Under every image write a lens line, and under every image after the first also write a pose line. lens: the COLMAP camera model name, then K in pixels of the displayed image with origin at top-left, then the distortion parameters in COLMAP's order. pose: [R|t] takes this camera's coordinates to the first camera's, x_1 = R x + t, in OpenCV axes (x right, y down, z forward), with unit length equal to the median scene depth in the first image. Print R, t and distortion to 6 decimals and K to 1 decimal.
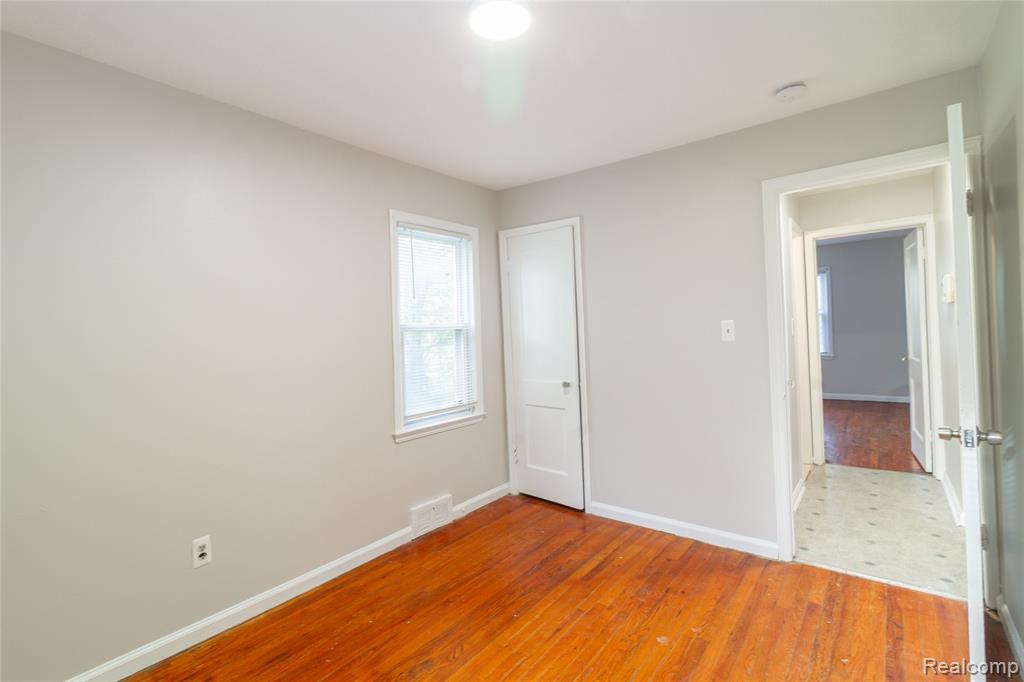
lens RADIAL K [[472.5, 0, 513.5], [0, 472.5, 341.1], [0, 0, 1]] dist [-0.014670, -0.002074]
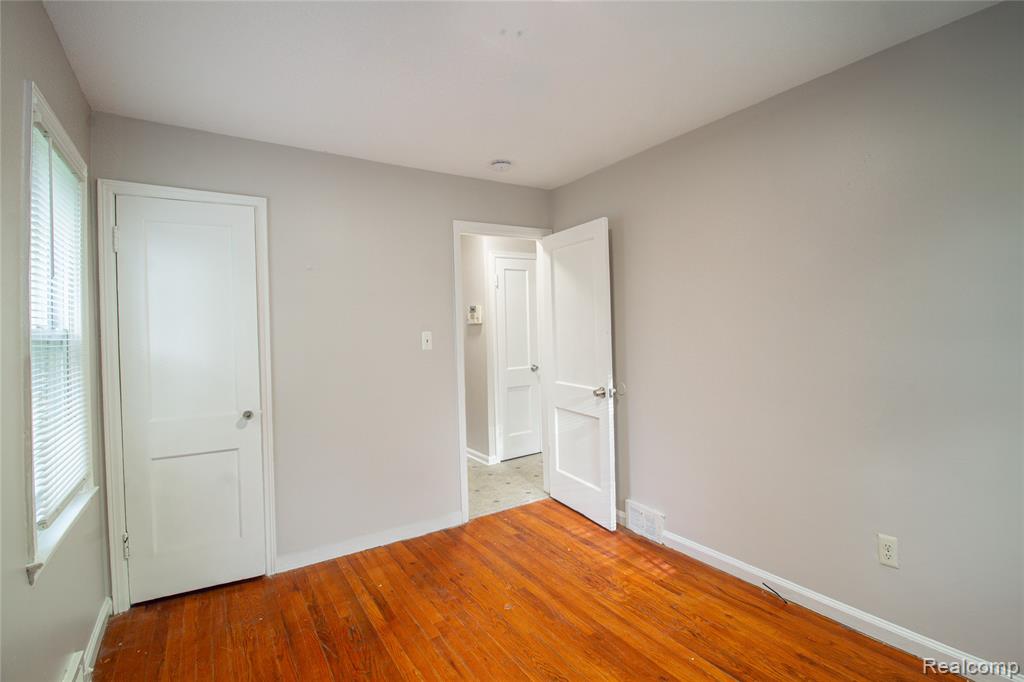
lens RADIAL K [[472.5, 0, 517.4], [0, 472.5, 334.4], [0, 0, 1]] dist [-0.014670, -0.002074]
pose [[0.316897, 0.010299, 0.948404, -0.589246], [0.041518, 0.998832, -0.024719, 0.001110], [-0.947551, 0.047209, 0.316099, 0.445010]]
